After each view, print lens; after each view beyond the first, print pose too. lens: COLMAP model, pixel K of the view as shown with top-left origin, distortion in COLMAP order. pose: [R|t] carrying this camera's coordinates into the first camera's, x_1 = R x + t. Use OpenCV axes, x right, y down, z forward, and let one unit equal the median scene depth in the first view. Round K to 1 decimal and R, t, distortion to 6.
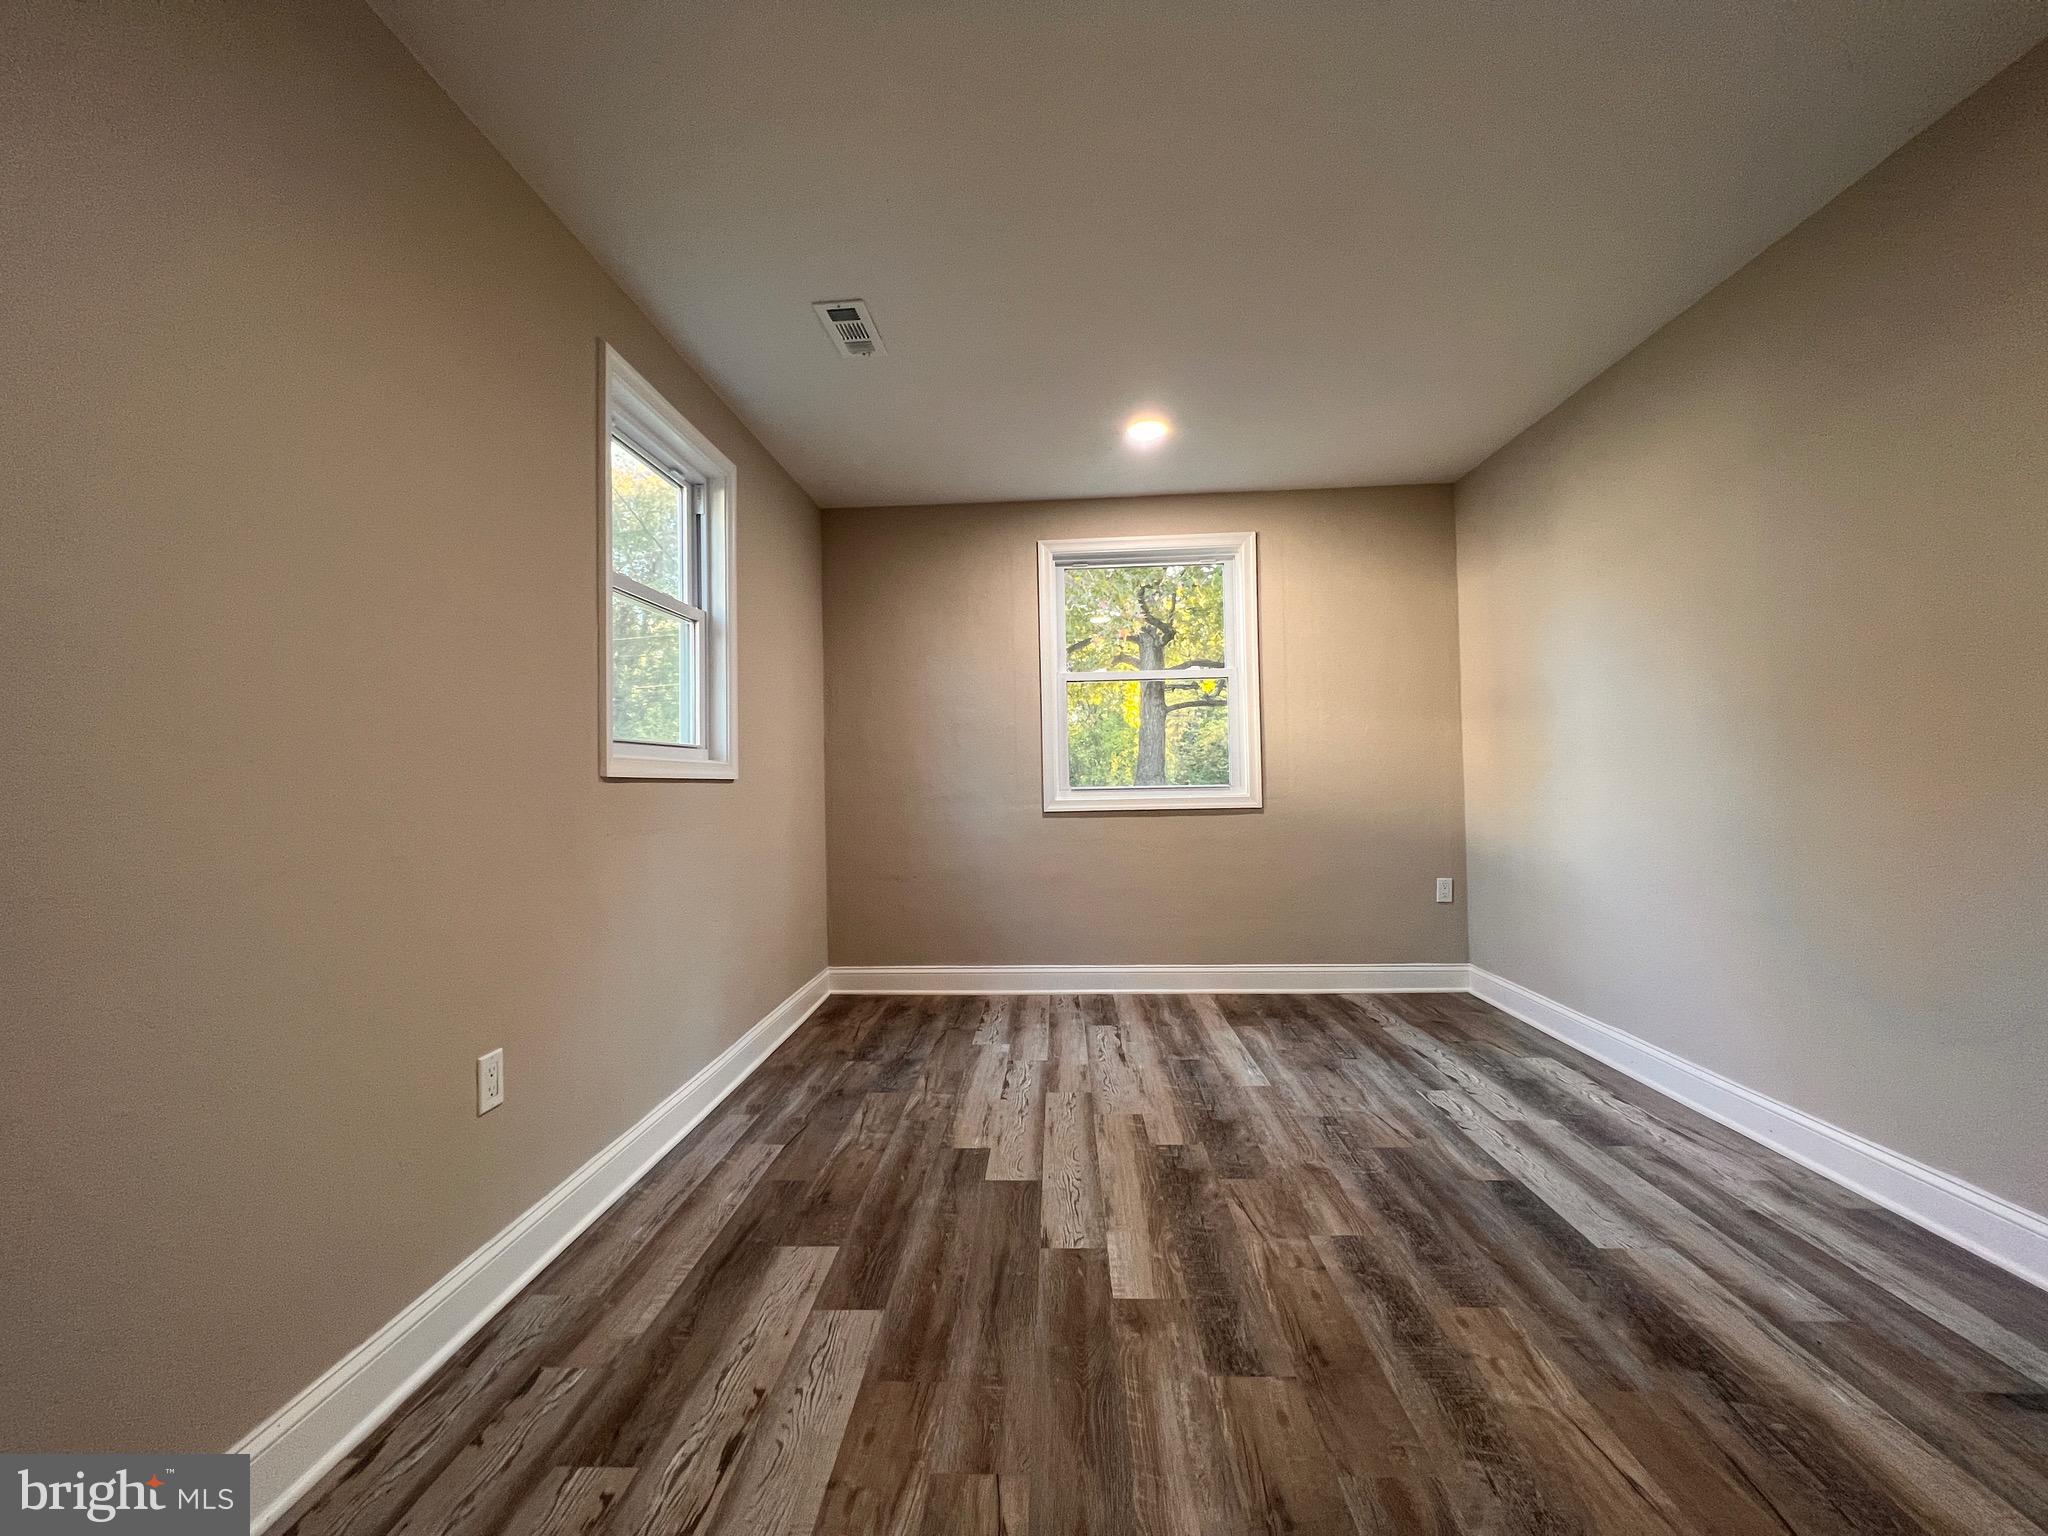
lens RADIAL K [[815.0, 0, 1017.9], [0, 815.0, 751.7], [0, 0, 1]] dist [-0.001321, 0.000317]
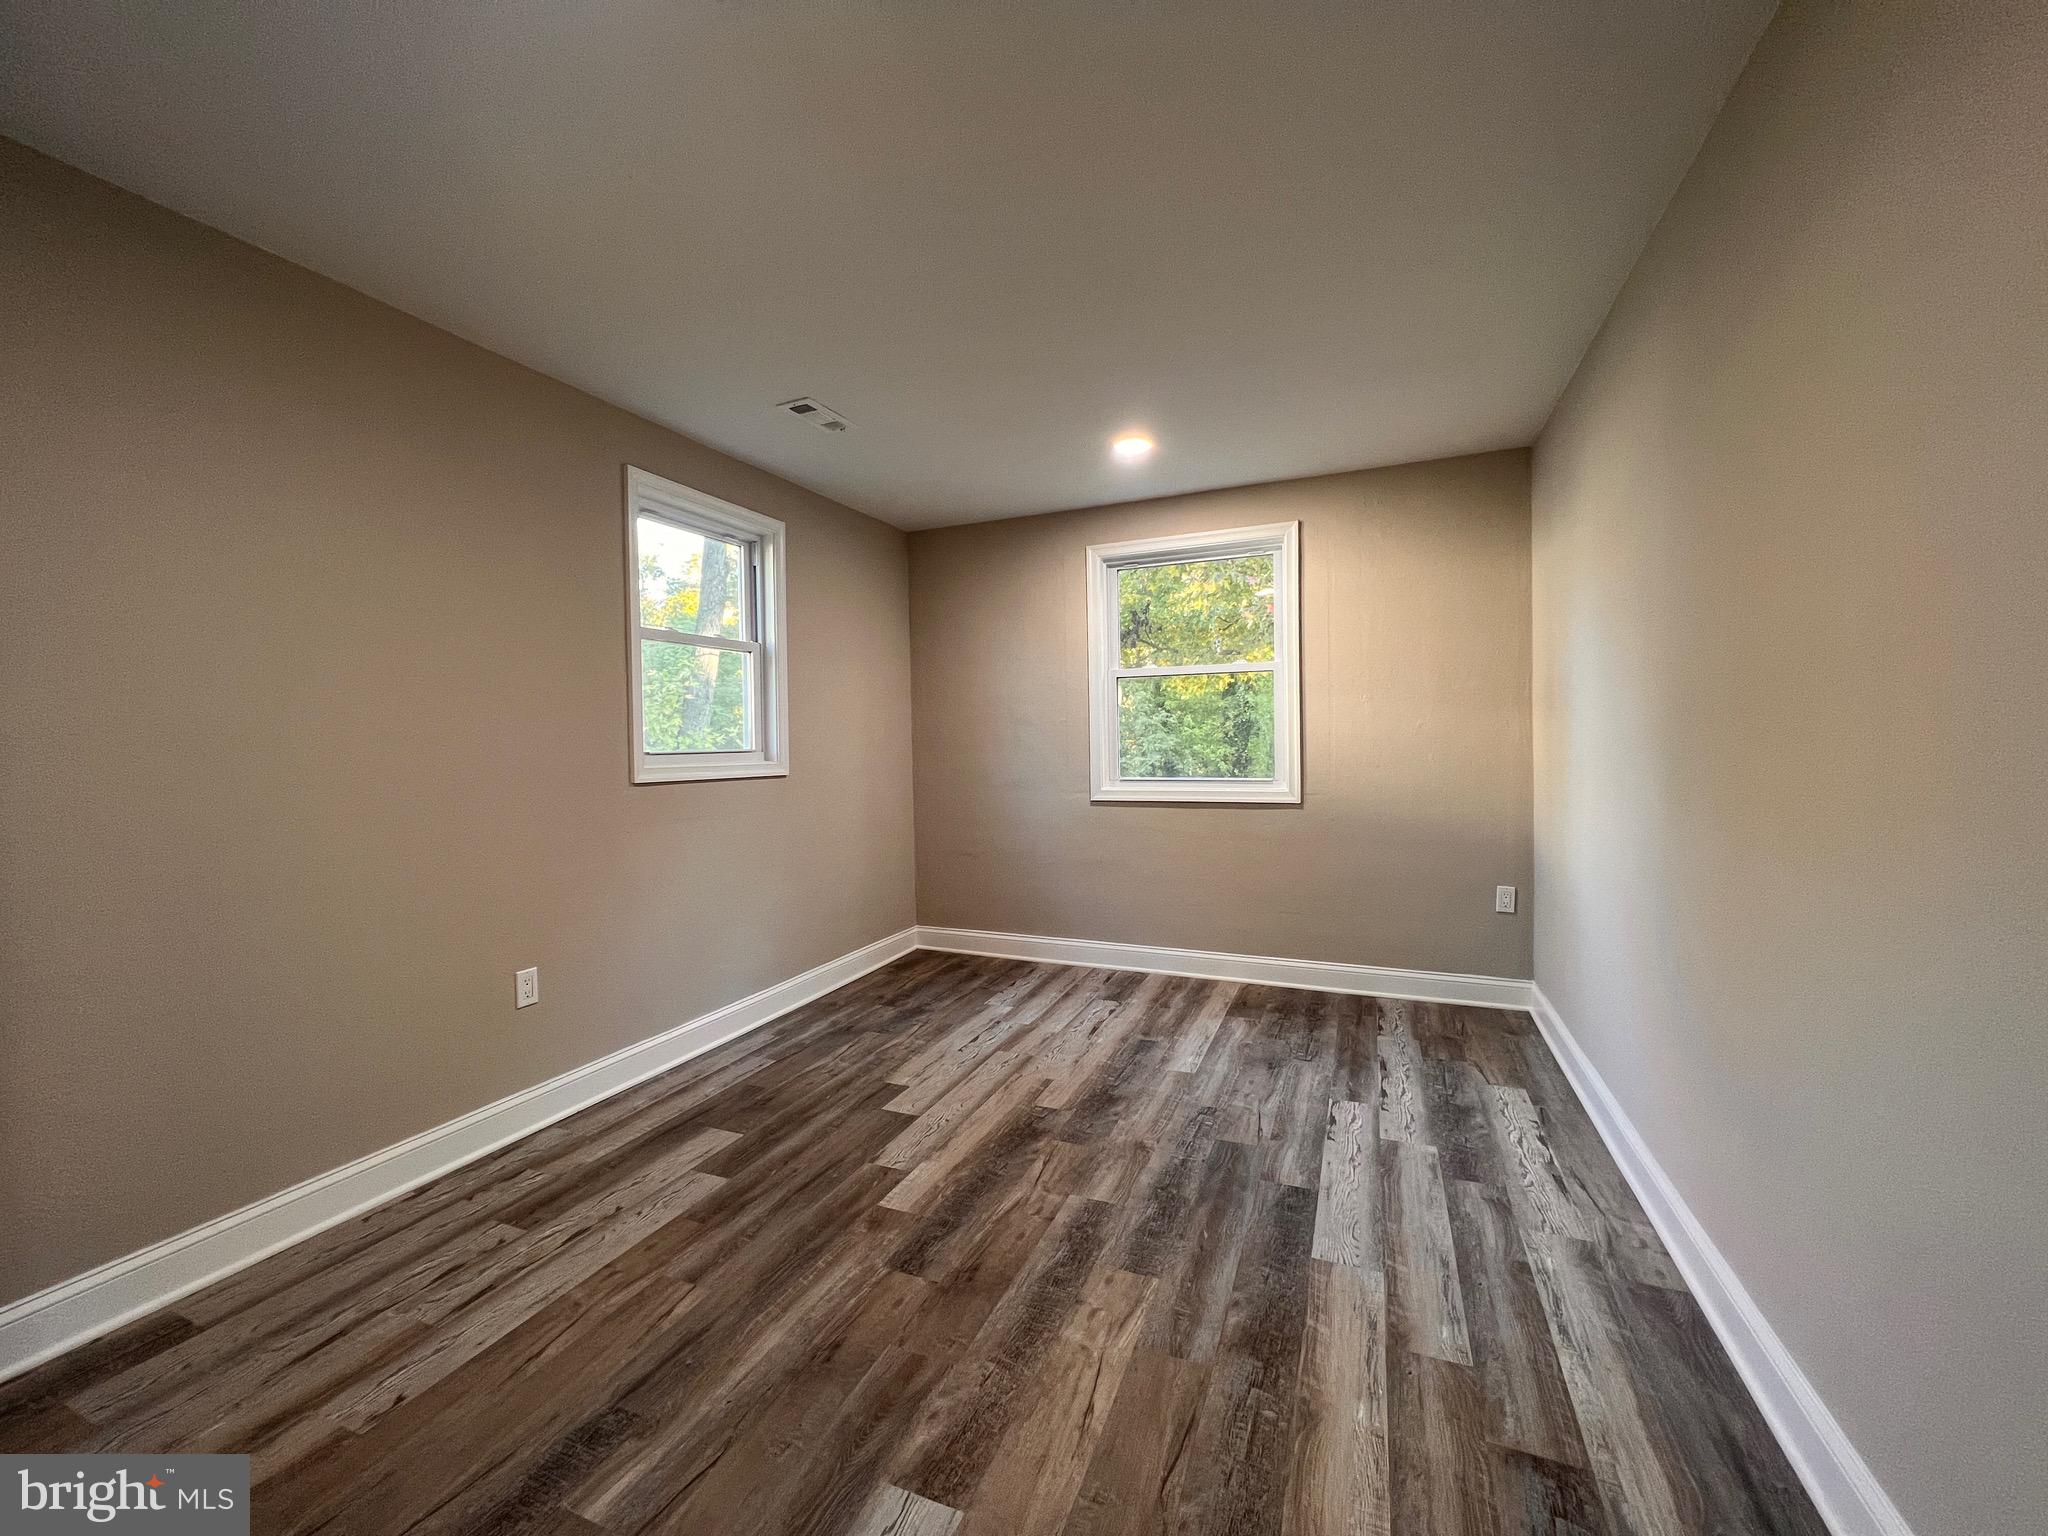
lens RADIAL K [[815.0, 0, 1017.9], [0, 815.0, 751.7], [0, 0, 1]] dist [-0.001321, 0.000317]
pose [[0.937676, 0.009438, -0.347382, 0.478924], [0.009180, 0.998610, 0.051910, -0.072292], [0.347389, -0.051864, 0.936286, -0.063169]]
